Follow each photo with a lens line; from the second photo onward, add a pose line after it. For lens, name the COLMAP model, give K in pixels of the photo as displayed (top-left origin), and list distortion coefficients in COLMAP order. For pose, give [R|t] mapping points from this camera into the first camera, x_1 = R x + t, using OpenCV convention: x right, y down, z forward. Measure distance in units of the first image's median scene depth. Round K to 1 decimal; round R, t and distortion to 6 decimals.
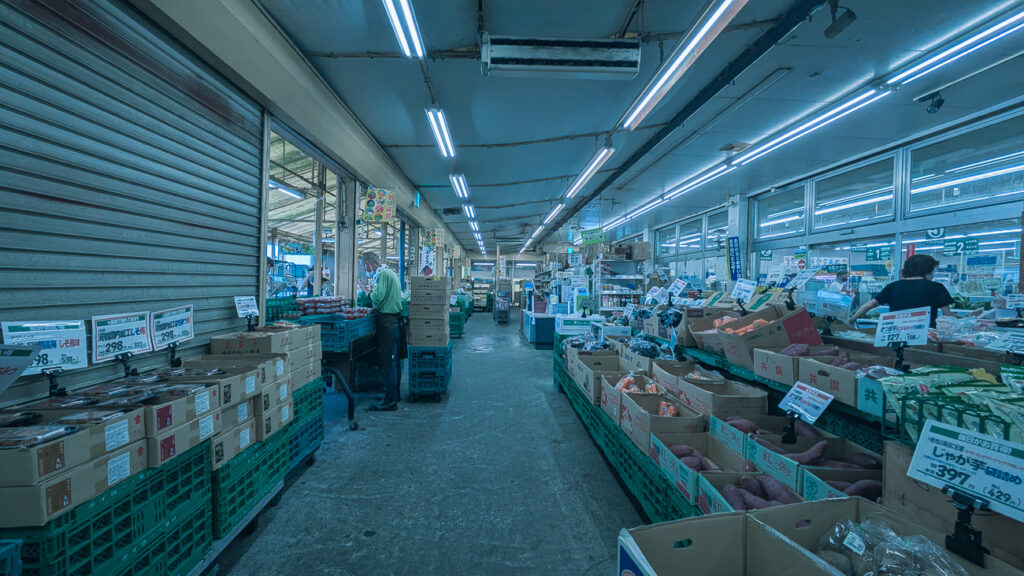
lens RADIAL K [[400.3, 0, 509.8], [0, 400.3, 289.3], [0, 0, 1]] dist [-0.000142, -0.000009]
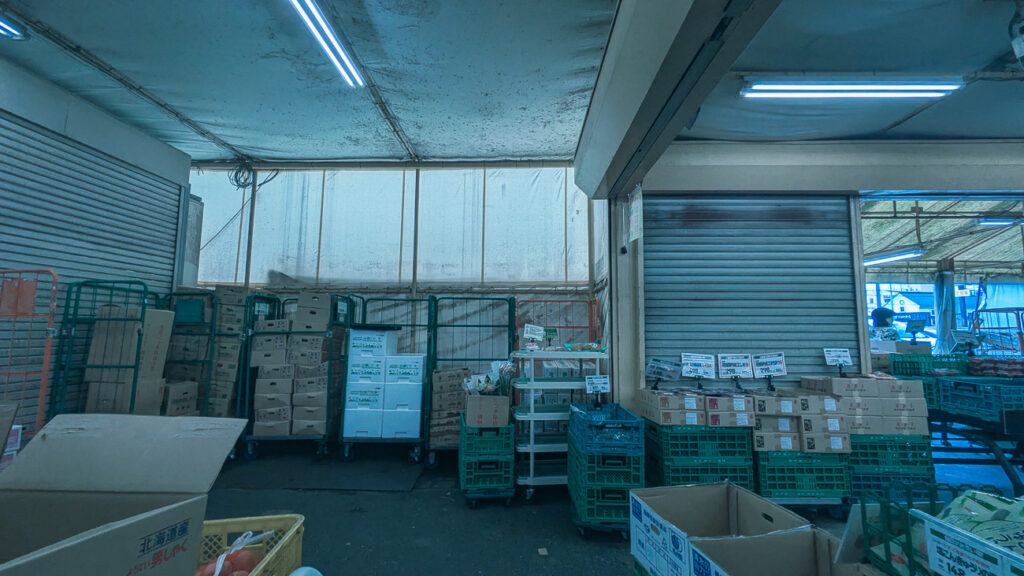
lens RADIAL K [[400.3, 0, 512.9], [0, 400.3, 290.6], [0, 0, 1]] dist [-0.000142, -0.000009]
pose [[-0.055042, -0.115248, -0.991811, 0.939929], [-0.022599, 0.993206, -0.114156, 0.003641], [0.998228, 0.016130, -0.057272, 0.068131]]
